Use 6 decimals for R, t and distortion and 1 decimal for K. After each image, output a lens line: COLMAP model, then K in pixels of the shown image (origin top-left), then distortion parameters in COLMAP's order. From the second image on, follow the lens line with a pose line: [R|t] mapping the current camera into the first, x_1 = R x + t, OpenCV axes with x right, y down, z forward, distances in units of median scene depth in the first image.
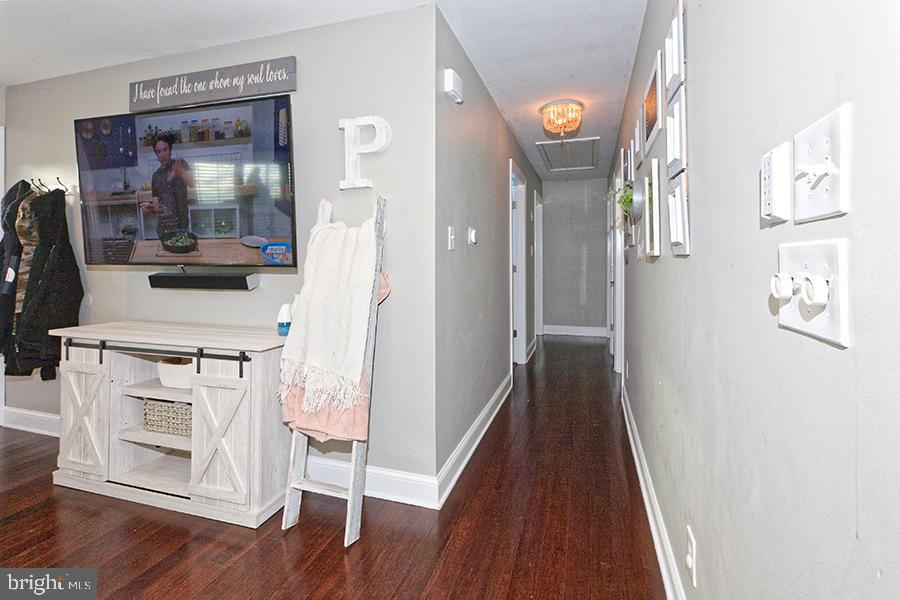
lens RADIAL K [[425.8, 0, 453.5], [0, 425.8, 252.8], [0, 0, 1]] dist [-0.000020, -0.000148]
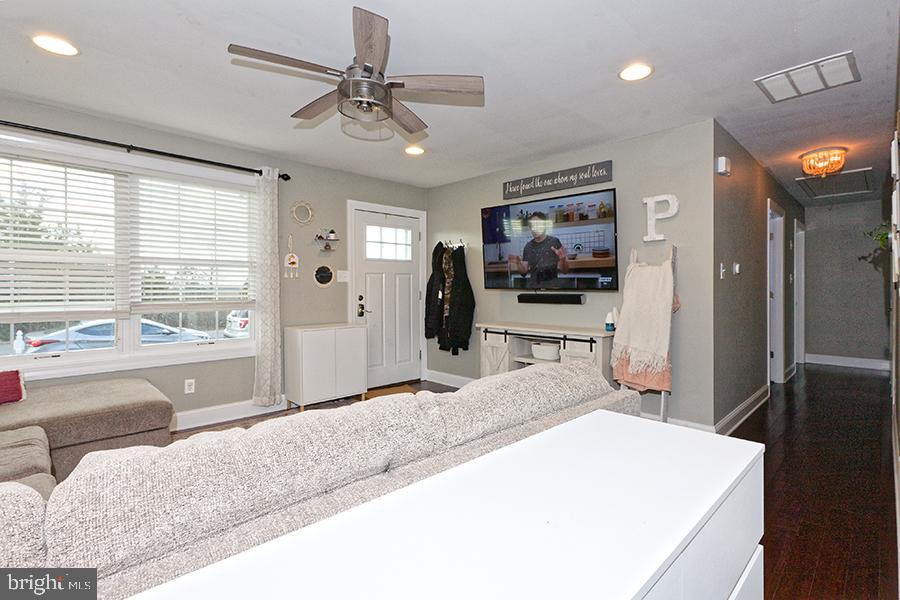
lens RADIAL K [[436.4, 0, 471.1], [0, 436.4, 288.0], [0, 0, 1]] dist [0.000519, -0.000049]
pose [[0.899403, 0.000452, -0.437121, -0.113196], [0.006410, 0.999878, 0.014223, -0.002757], [0.437074, -0.015594, 0.899290, -0.643909]]
